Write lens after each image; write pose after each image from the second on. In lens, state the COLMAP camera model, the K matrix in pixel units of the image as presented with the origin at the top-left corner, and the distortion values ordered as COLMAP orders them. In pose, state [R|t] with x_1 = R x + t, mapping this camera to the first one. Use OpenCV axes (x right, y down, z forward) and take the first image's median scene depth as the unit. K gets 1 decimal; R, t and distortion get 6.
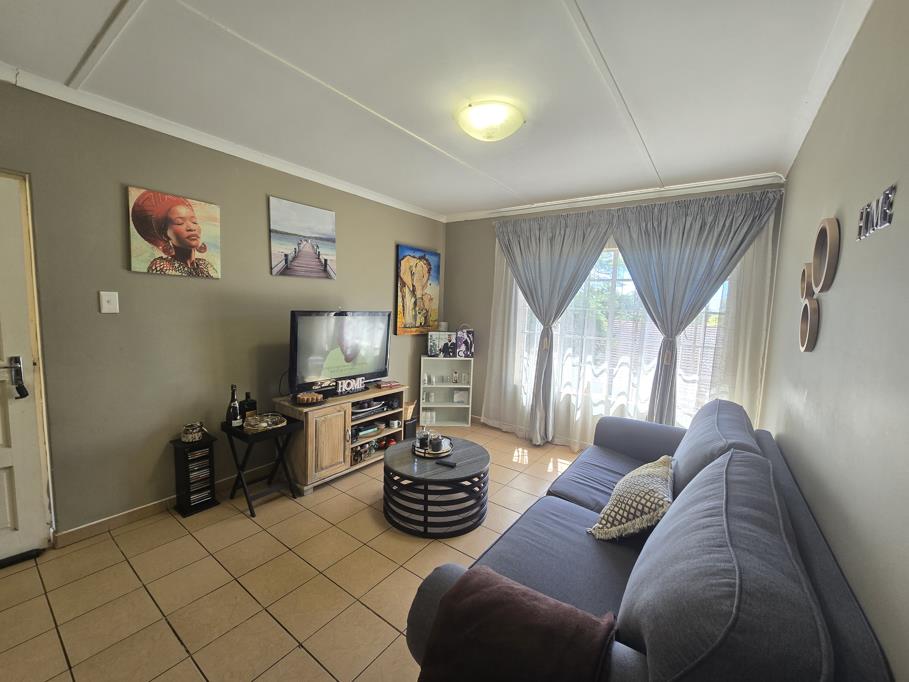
lens RADIAL K [[371.7, 0, 454.1], [0, 371.7, 340.1], [0, 0, 1]] dist [0.001226, 0.000082]
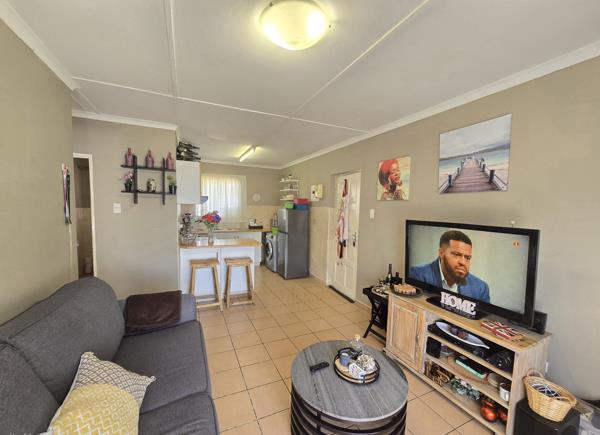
lens RADIAL K [[244.5, 0, 299.3], [0, 244.5, 219.8], [0, 0, 1]] dist [-0.001089, -0.000054]
pose [[-0.481575, 0.000562, -0.876404, 0.471517], [-0.124570, 0.989803, 0.069085, -0.082122], [0.867506, 0.142443, -0.476595, 0.971175]]
